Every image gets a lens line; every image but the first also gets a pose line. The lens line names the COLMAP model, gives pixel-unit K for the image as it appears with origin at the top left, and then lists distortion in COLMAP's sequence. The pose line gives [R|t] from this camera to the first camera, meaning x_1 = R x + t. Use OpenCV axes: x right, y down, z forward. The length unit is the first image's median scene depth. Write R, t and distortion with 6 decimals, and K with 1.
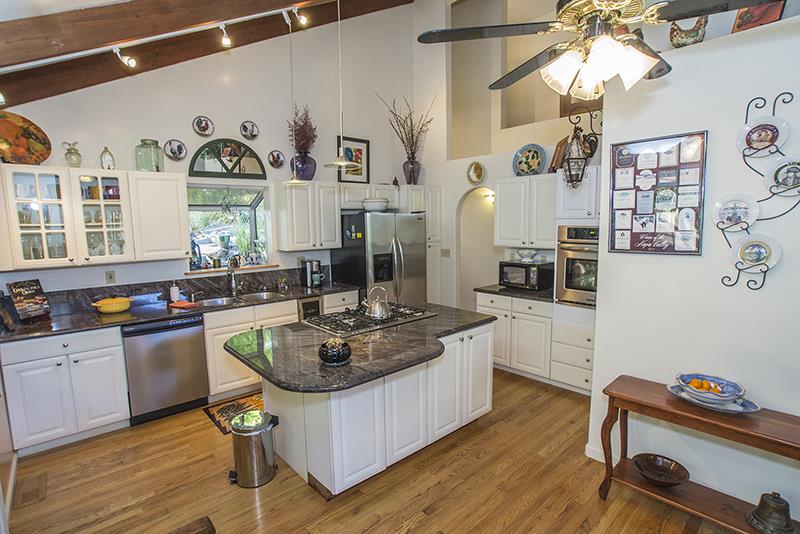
lens RADIAL K [[407.7, 0, 402.0], [0, 407.7, 269.7], [0, 0, 1]] dist [-0.079860, 0.040243]
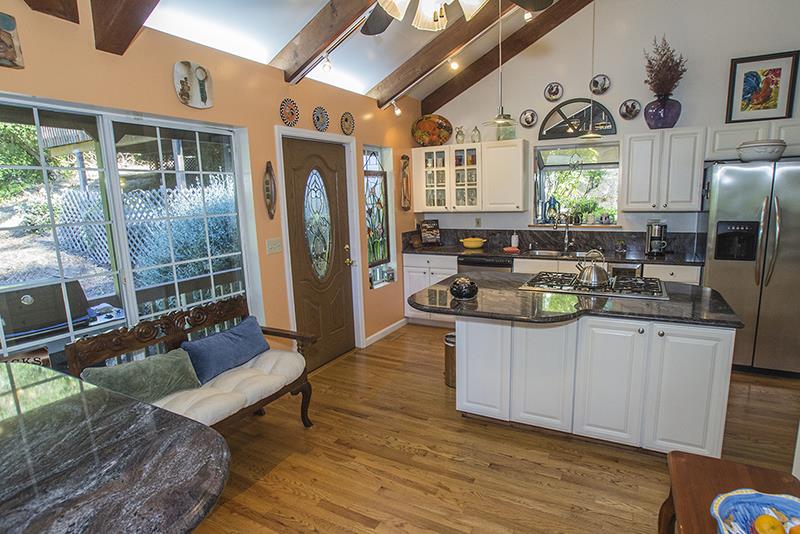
lens RADIAL K [[437.4, 0, 400.0], [0, 437.4, 267.0], [0, 0, 1]] dist [-0.063520, 0.027529]
pose [[0.316255, 0.155775, -0.935797, 0.552106], [-0.090185, 0.986896, 0.133803, -0.006947], [0.944378, 0.042079, 0.326159, 0.240911]]
